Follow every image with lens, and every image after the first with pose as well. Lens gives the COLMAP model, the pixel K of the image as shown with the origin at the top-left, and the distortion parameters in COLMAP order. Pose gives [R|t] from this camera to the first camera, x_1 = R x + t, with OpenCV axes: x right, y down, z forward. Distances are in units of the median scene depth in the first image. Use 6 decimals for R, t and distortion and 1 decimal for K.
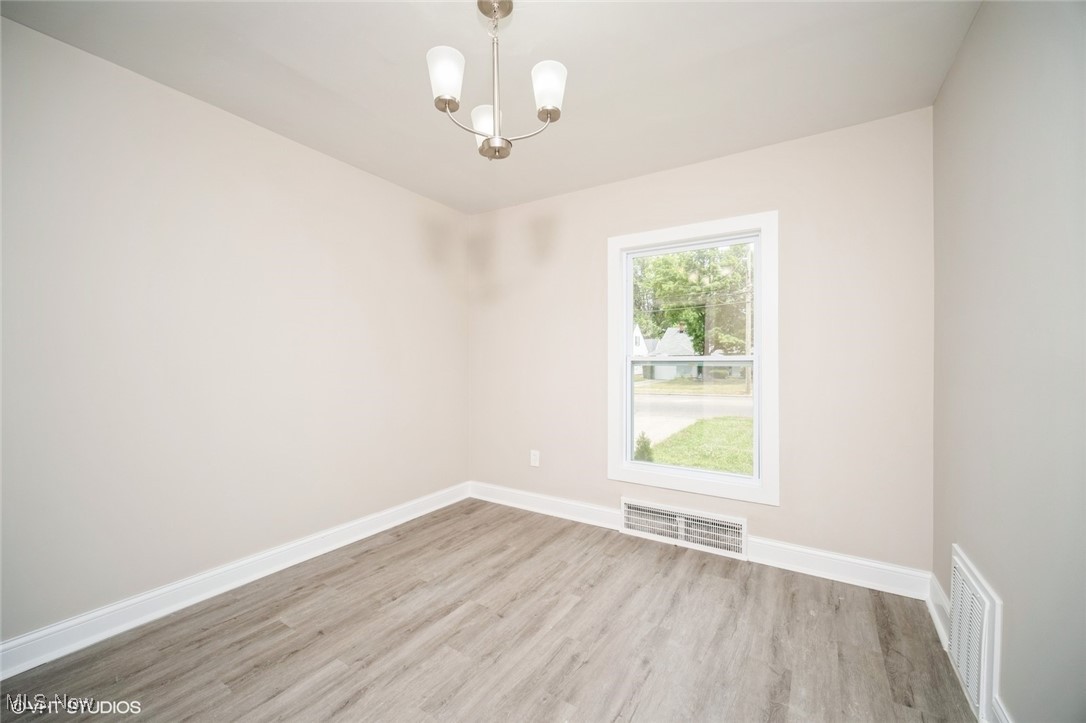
lens RADIAL K [[432.2, 0, 541.1], [0, 432.2, 358.7], [0, 0, 1]] dist [0.000209, 0.000047]
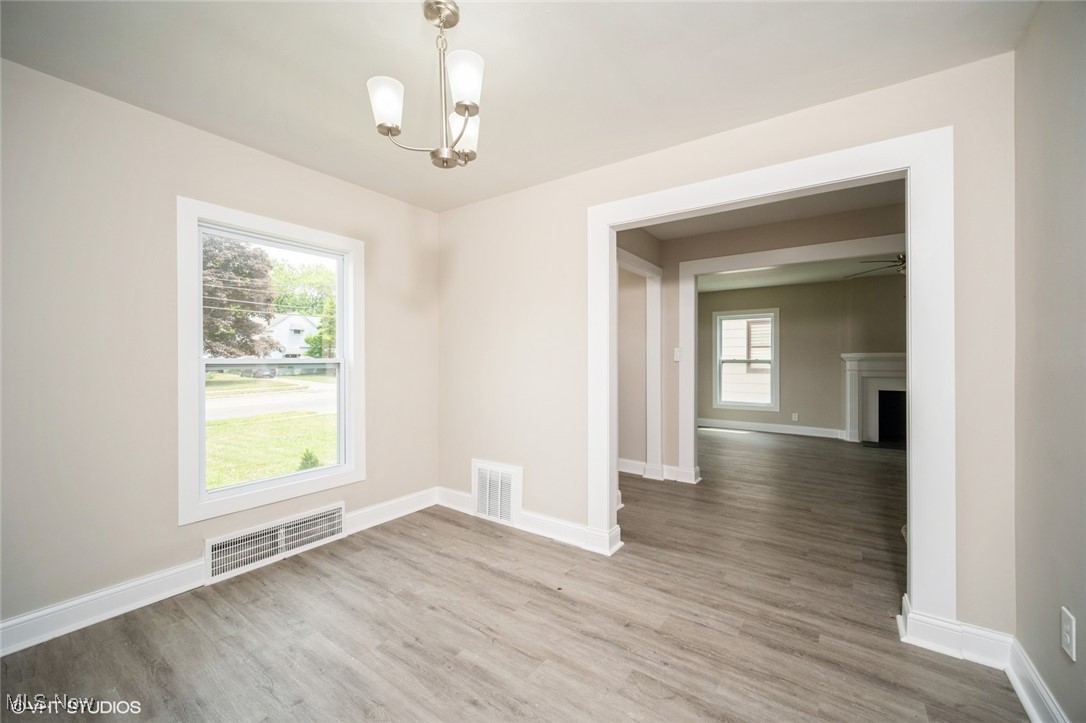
lens RADIAL K [[432.2, 0, 538.5], [0, 432.2, 361.7], [0, 0, 1]] dist [0.000209, 0.000047]
pose [[0.058728, -0.003411, 0.998268, -0.637802], [0.003690, 0.999988, 0.003199, 0.000027], [-0.998267, 0.003495, 0.058740, 0.414541]]
